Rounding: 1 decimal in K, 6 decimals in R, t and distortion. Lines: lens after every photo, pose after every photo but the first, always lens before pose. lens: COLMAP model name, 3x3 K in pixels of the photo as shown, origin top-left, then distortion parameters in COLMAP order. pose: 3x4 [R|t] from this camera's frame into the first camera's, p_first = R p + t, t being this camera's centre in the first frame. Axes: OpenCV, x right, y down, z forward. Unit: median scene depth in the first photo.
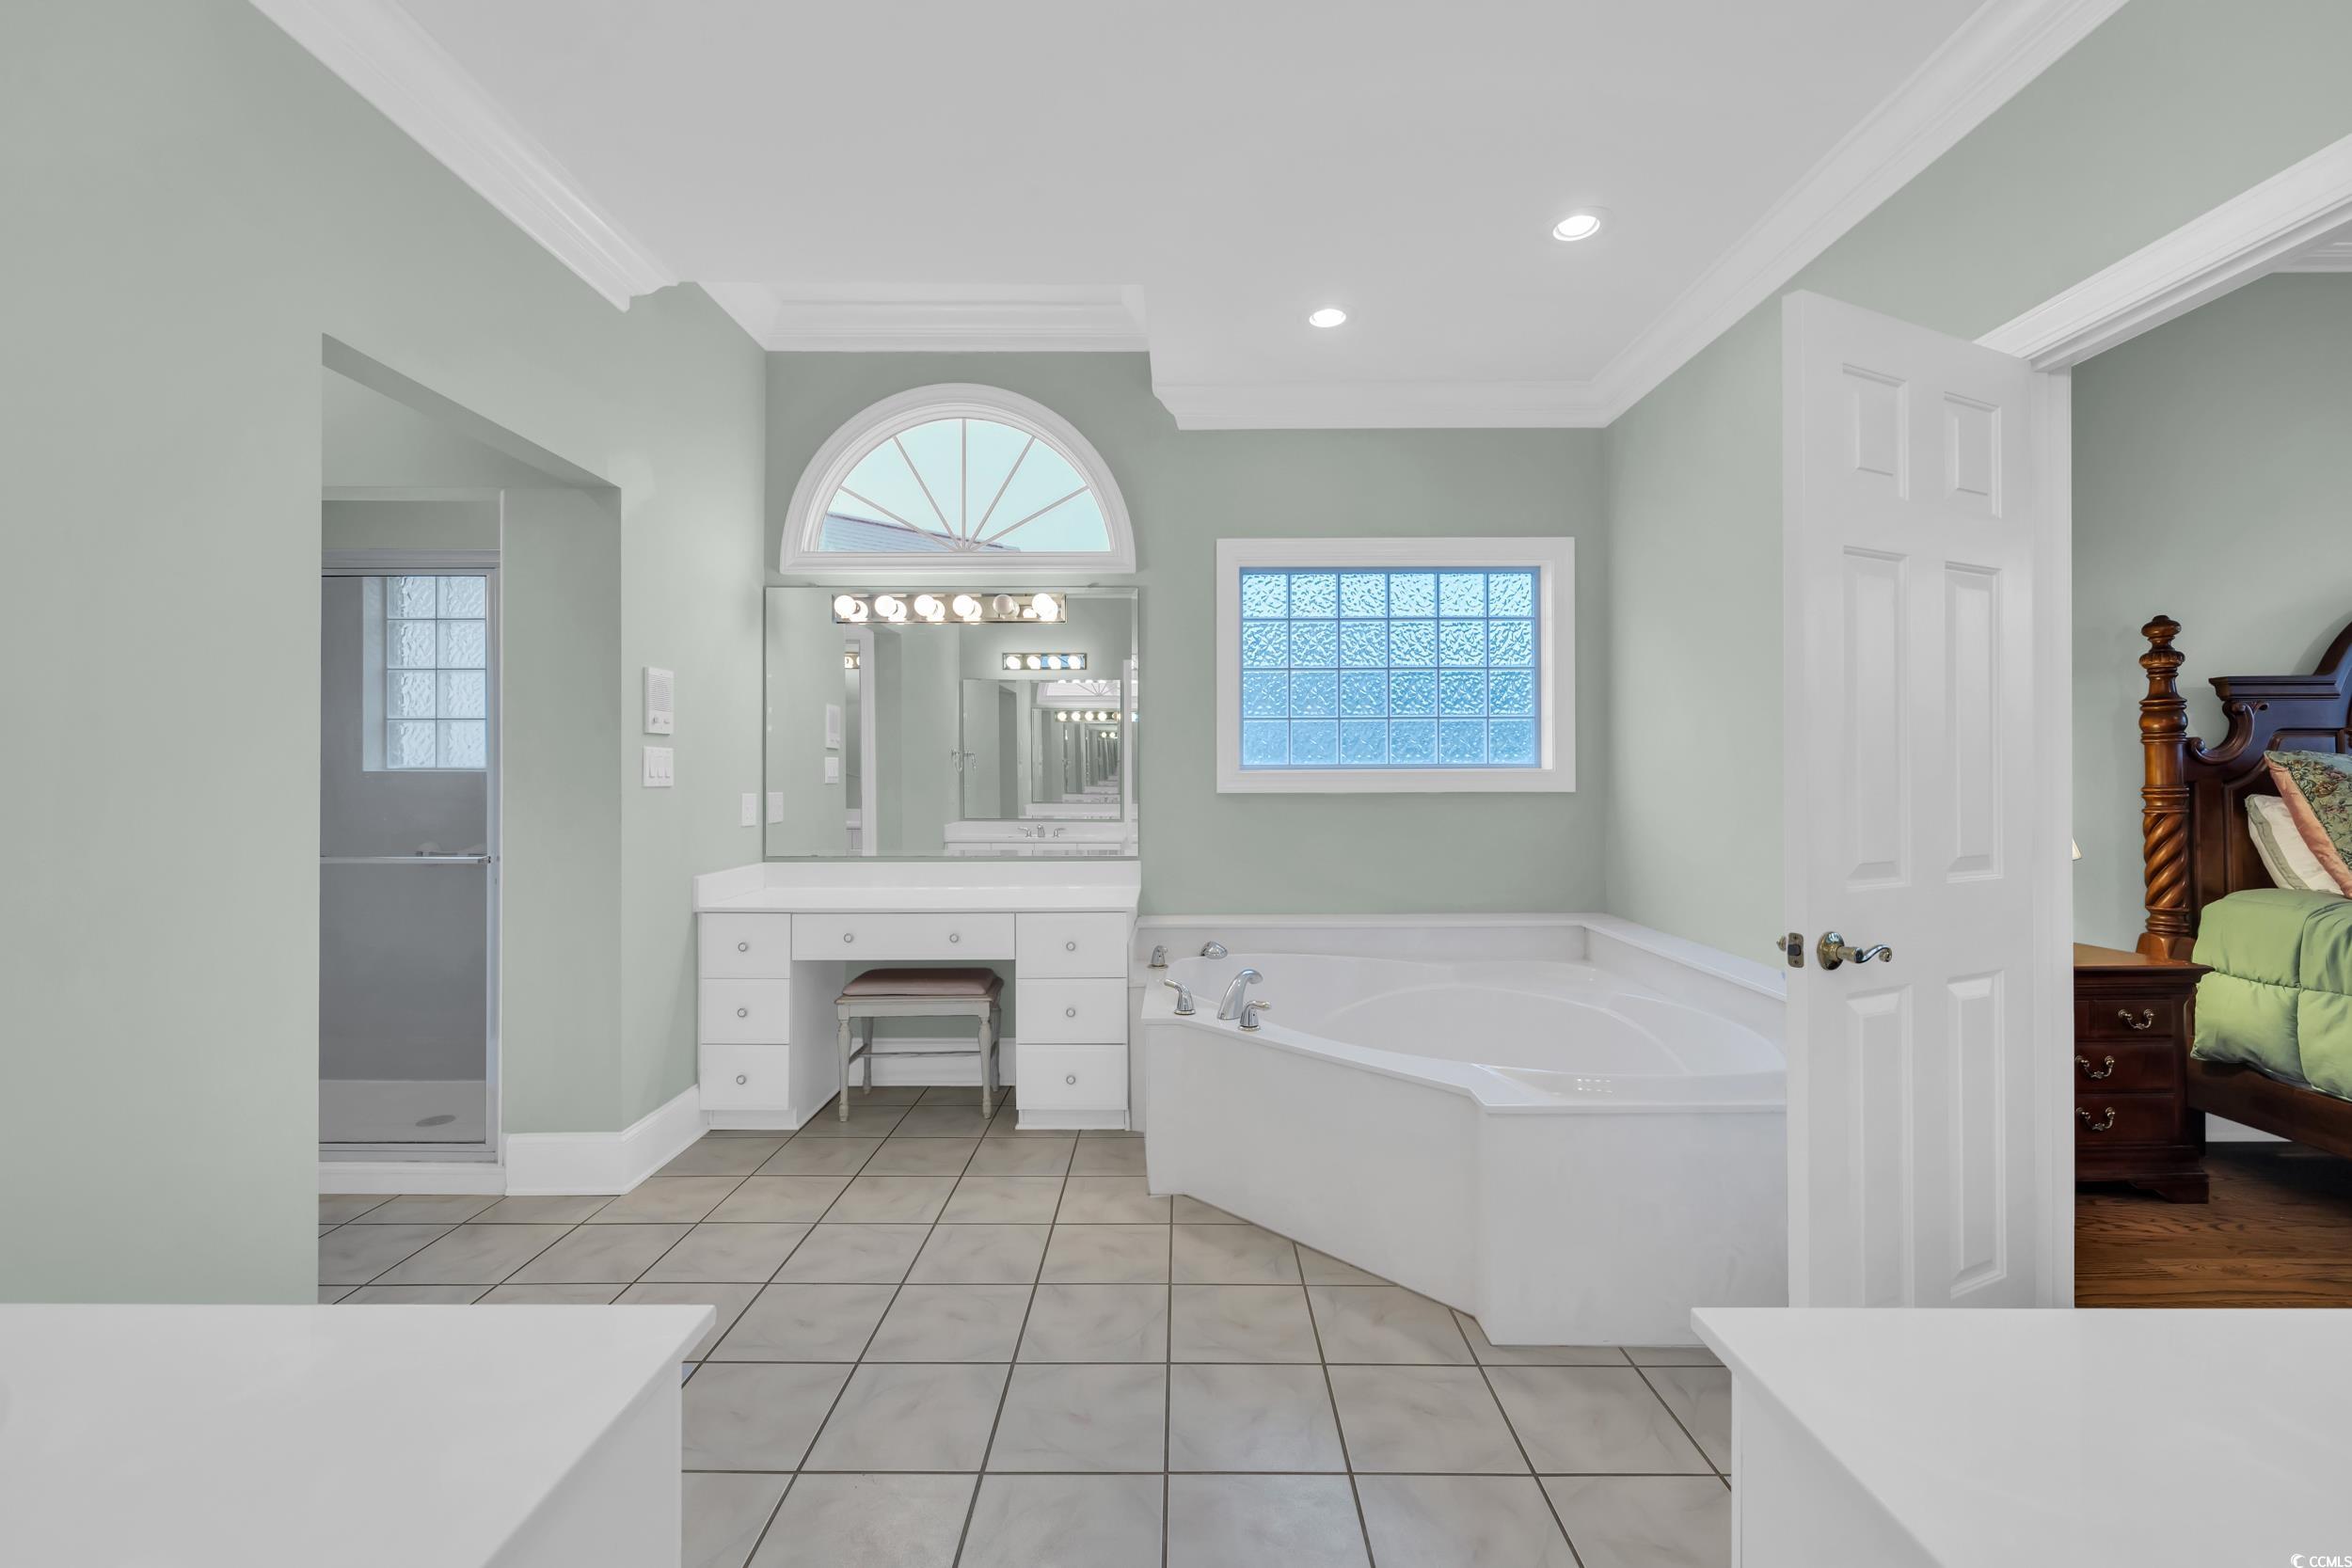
lens RADIAL K [[985.5, 0, 1181.5], [0, 985.5, 779.6], [0, 0, 1]] dist [-0.000179, -0.000658]
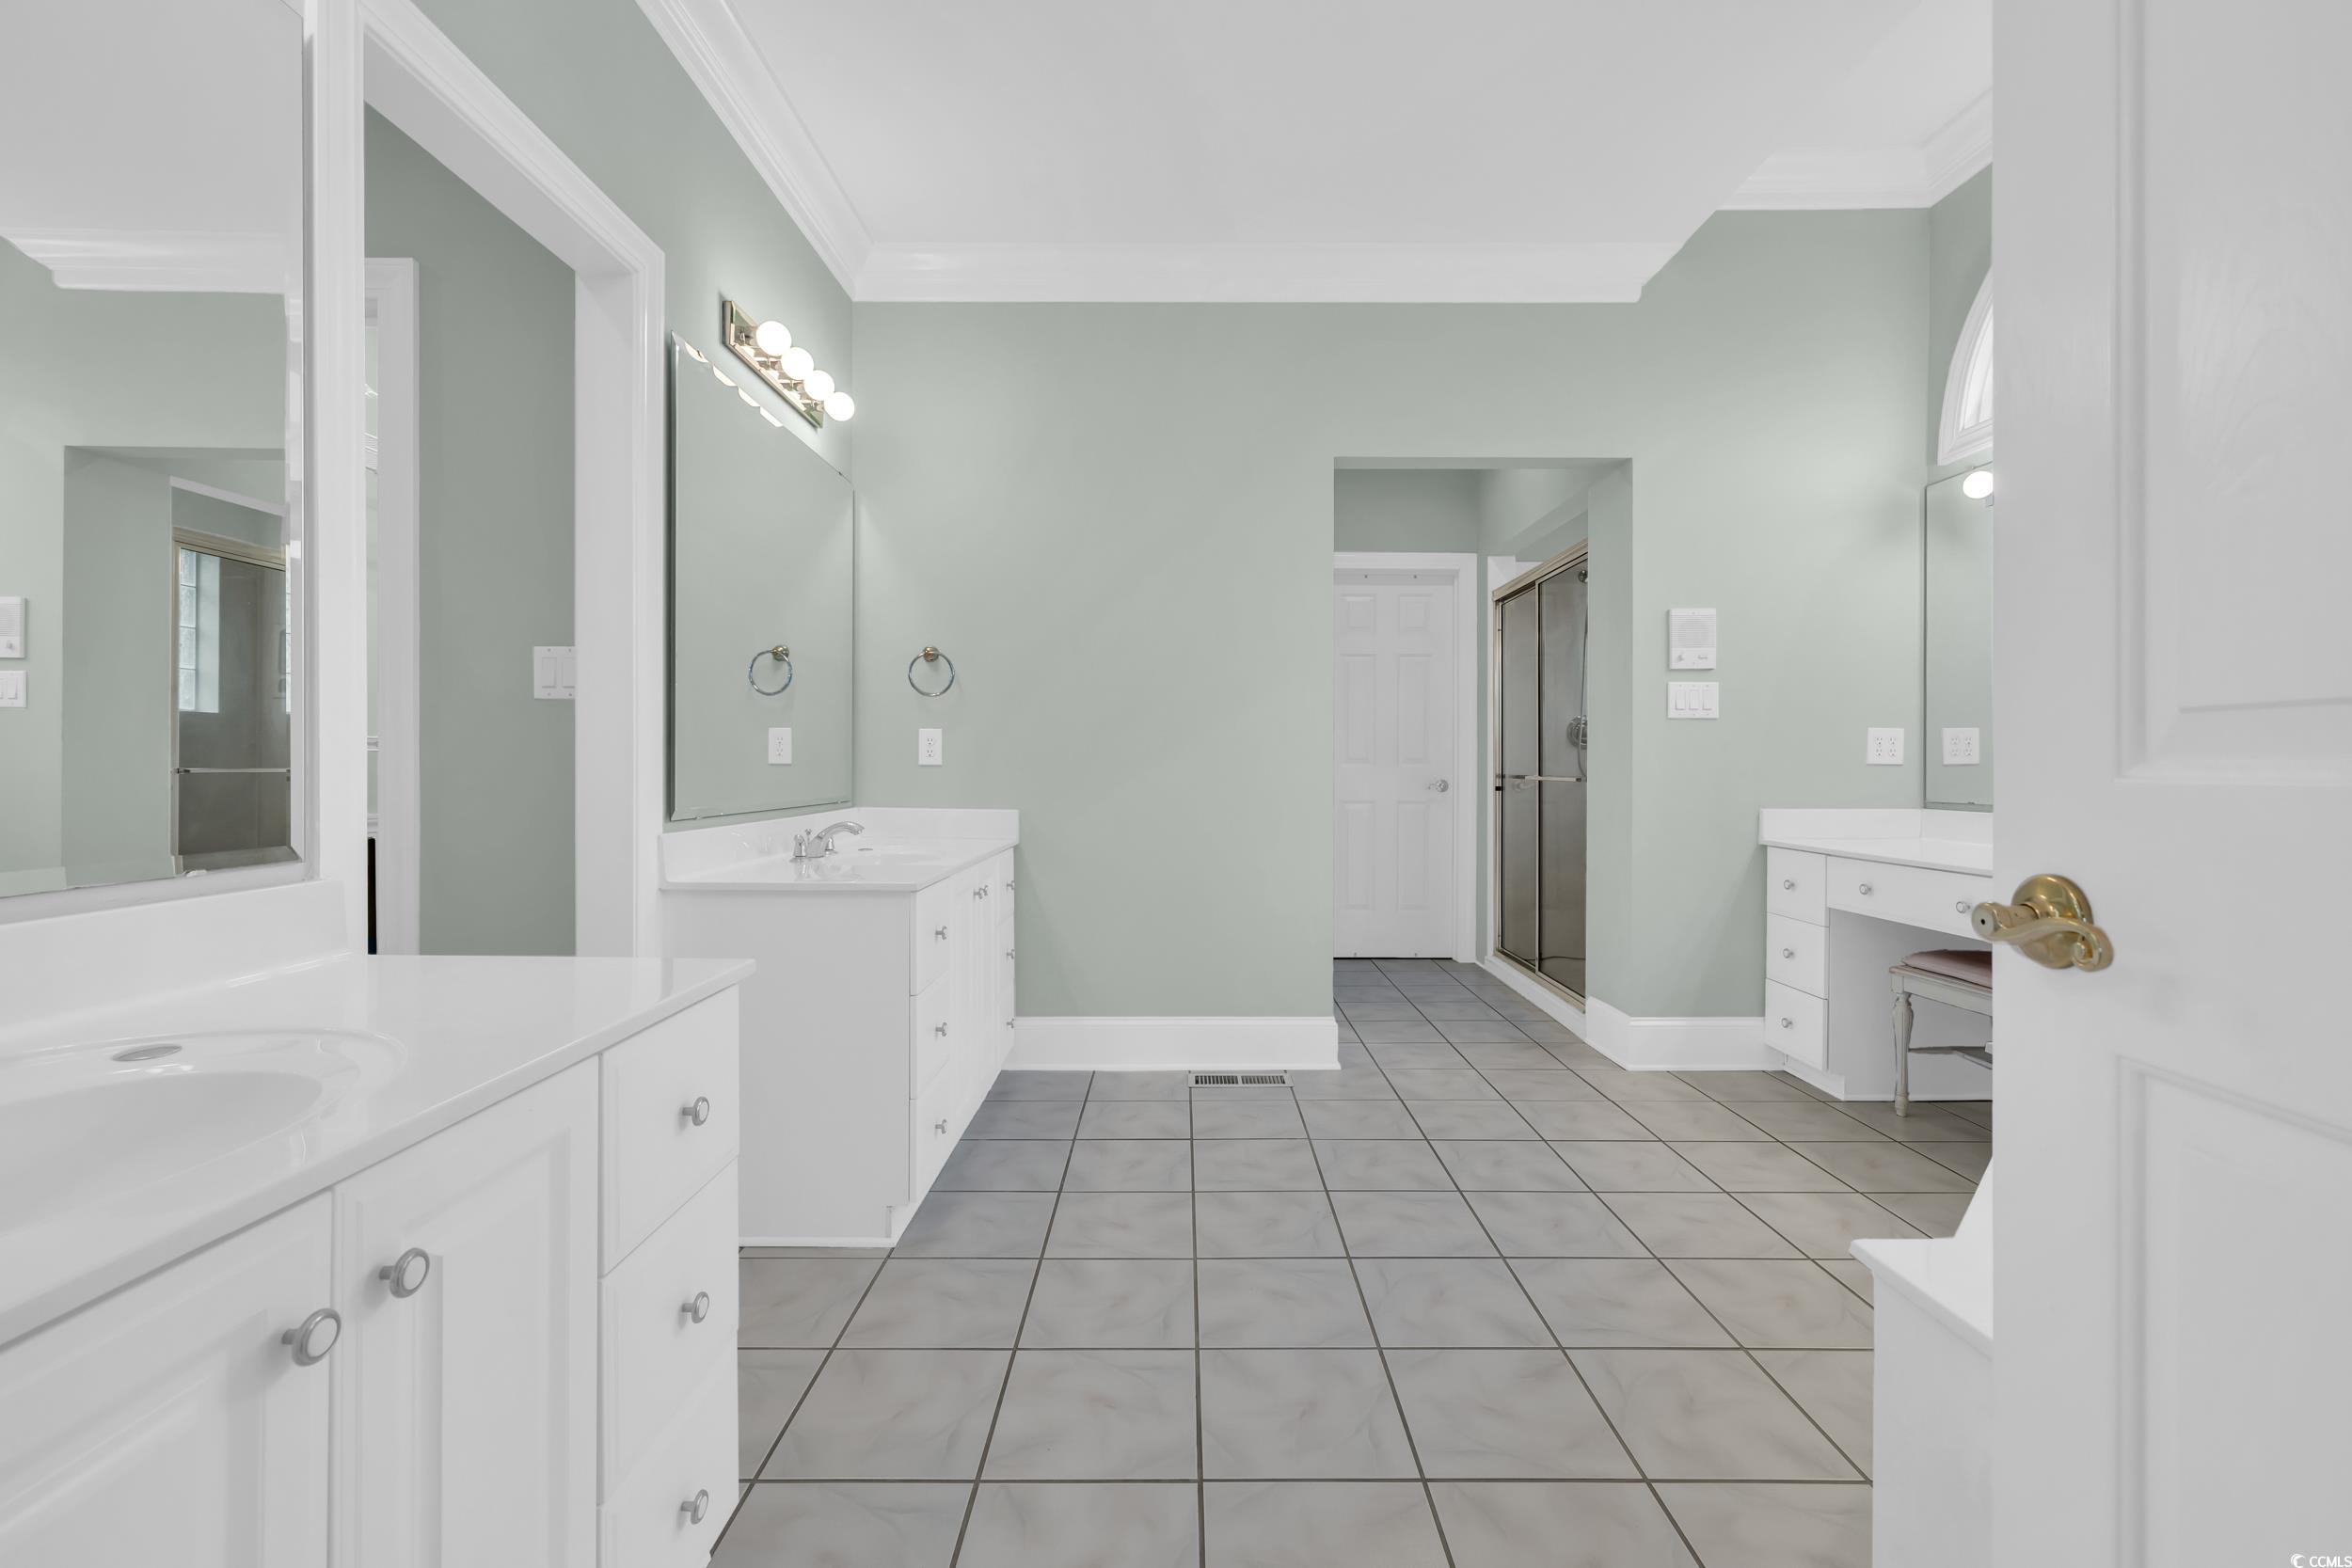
lens RADIAL K [[985.5, 0, 1181.5], [0, 985.5, 779.6], [0, 0, 1]] dist [-0.000179, -0.000658]
pose [[0.002265, 0.012408, -0.999920, 0.471121], [-0.000538, 0.999923, 0.012407, 0.052869], [0.999997, 0.000510, 0.002271, 0.382354]]
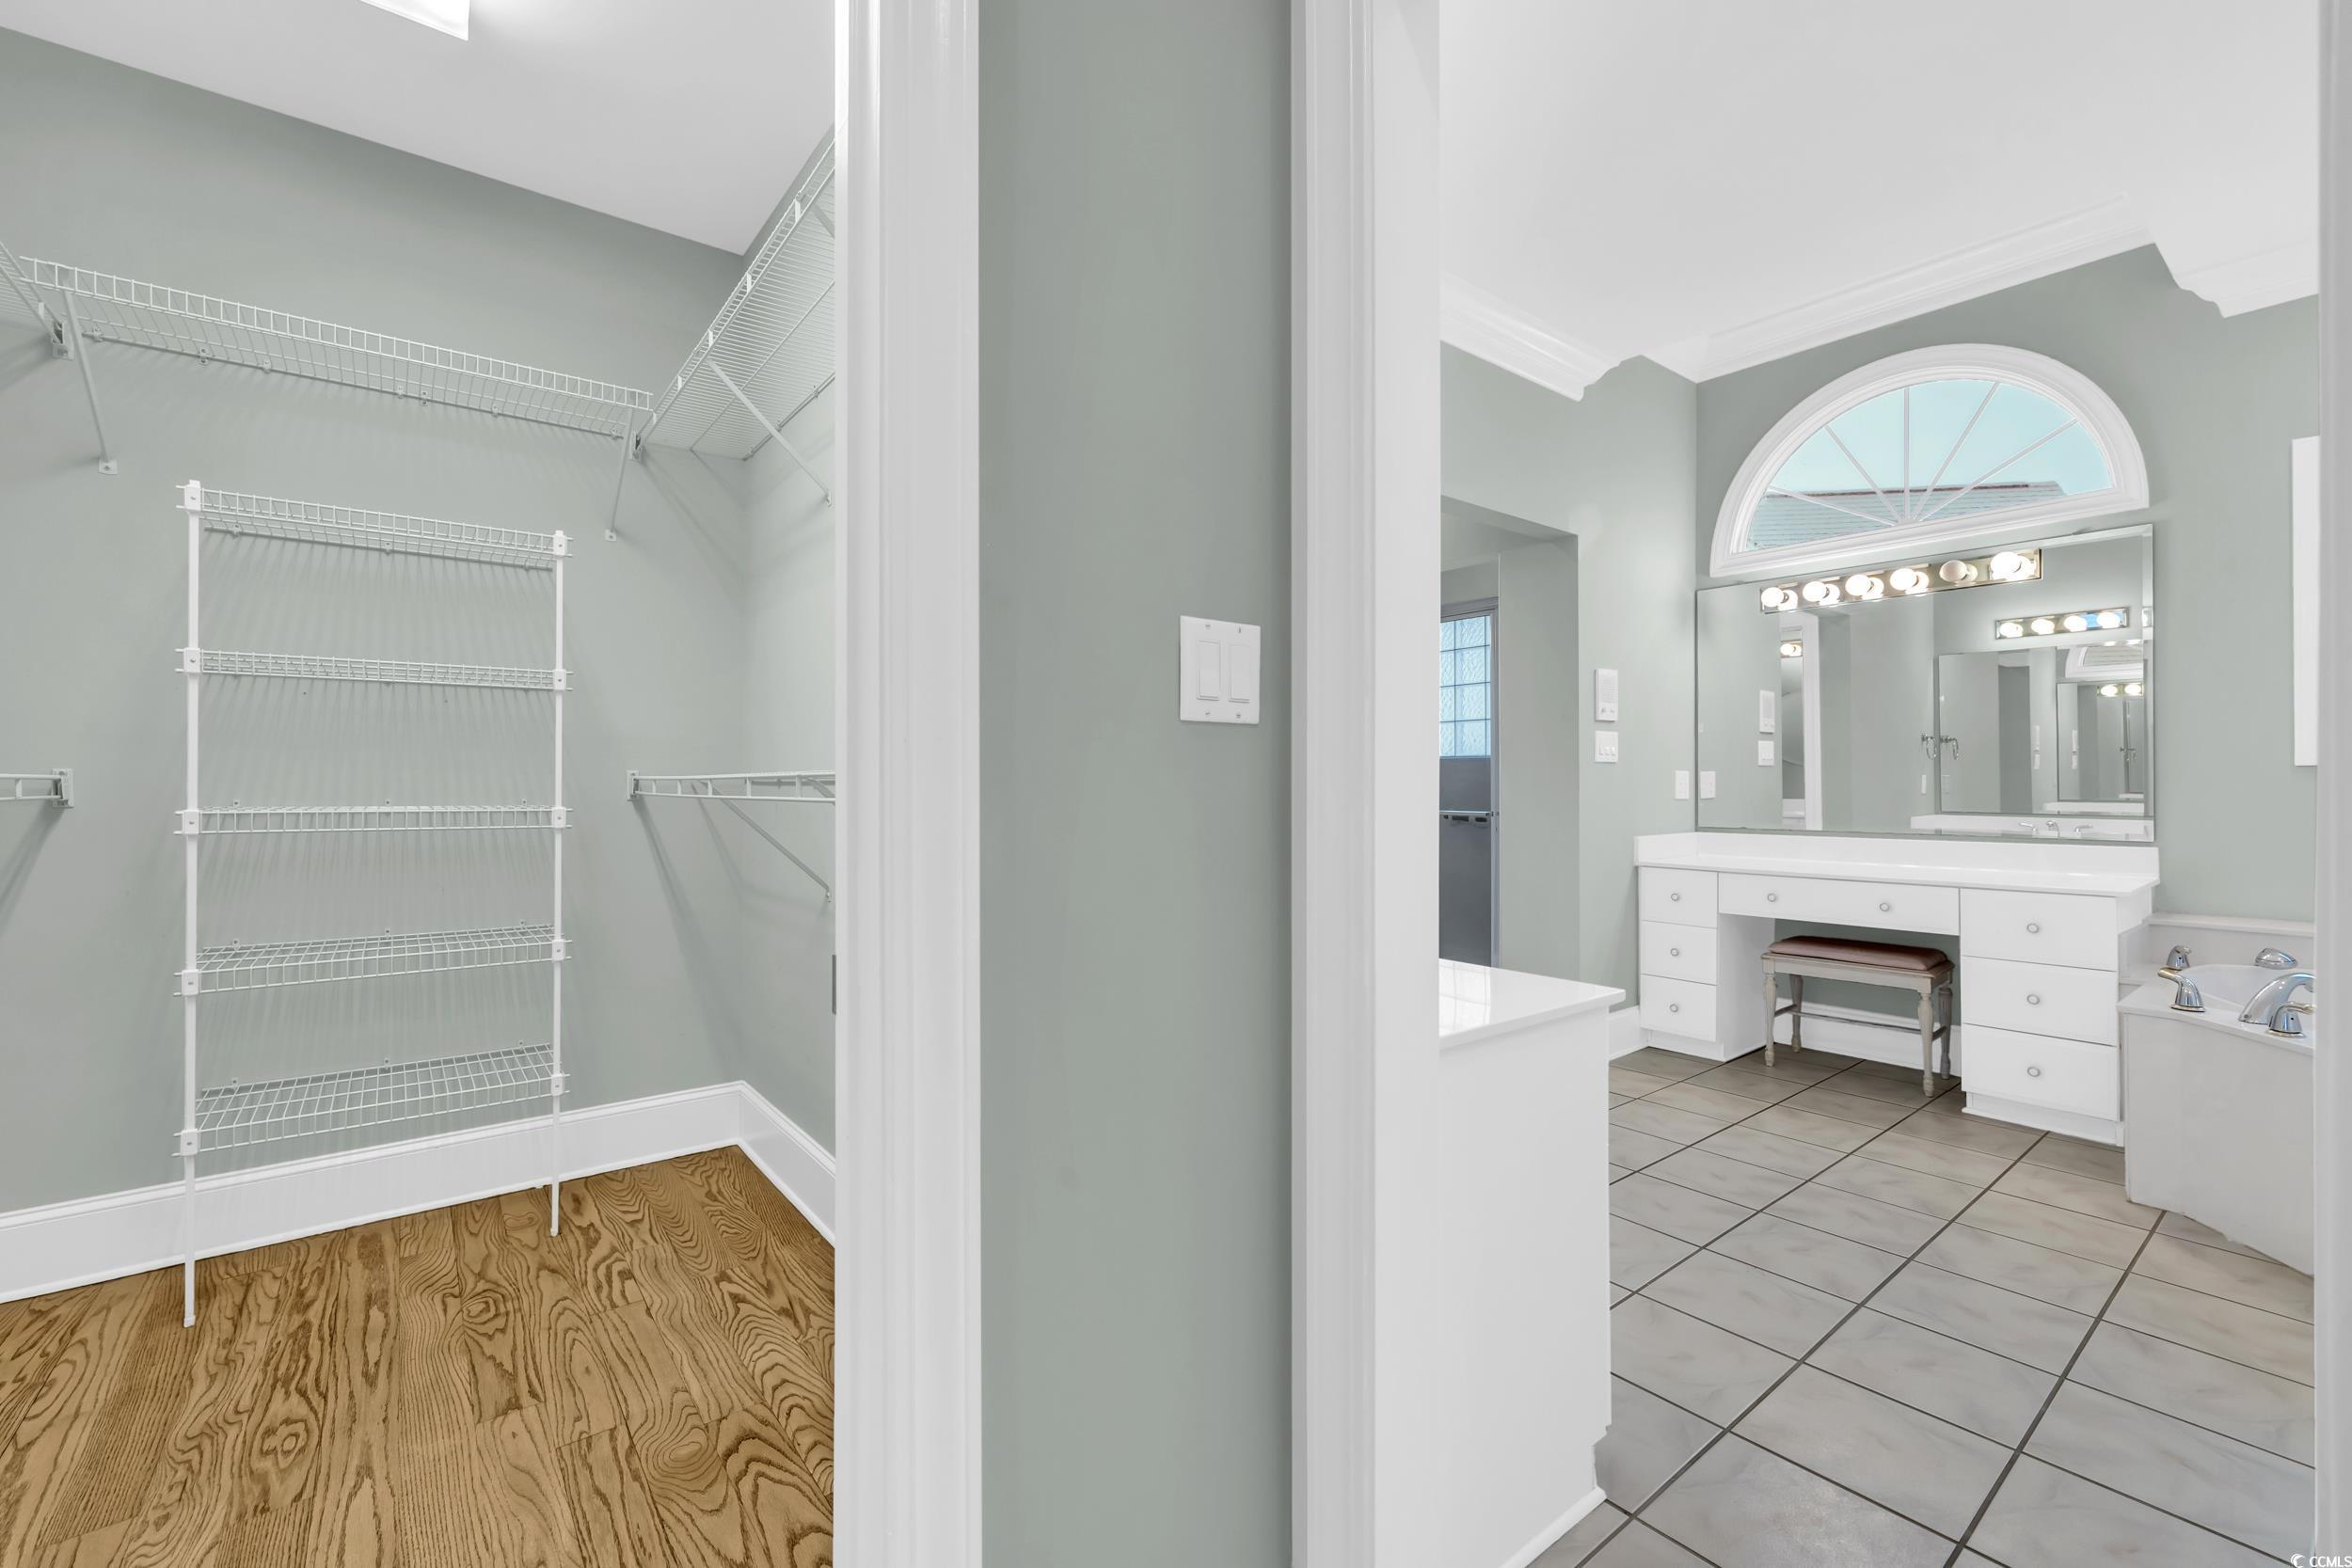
lens RADIAL K [[985.5, 0, 1181.5], [0, 985.5, 779.6], [0, 0, 1]] dist [-0.000179, -0.000658]
pose [[0.621658, -0.004756, -0.783274, 0.109042], [0.001008, 0.999986, -0.005272, 0.031108], [0.783288, 0.002488, 0.621654, -0.192679]]
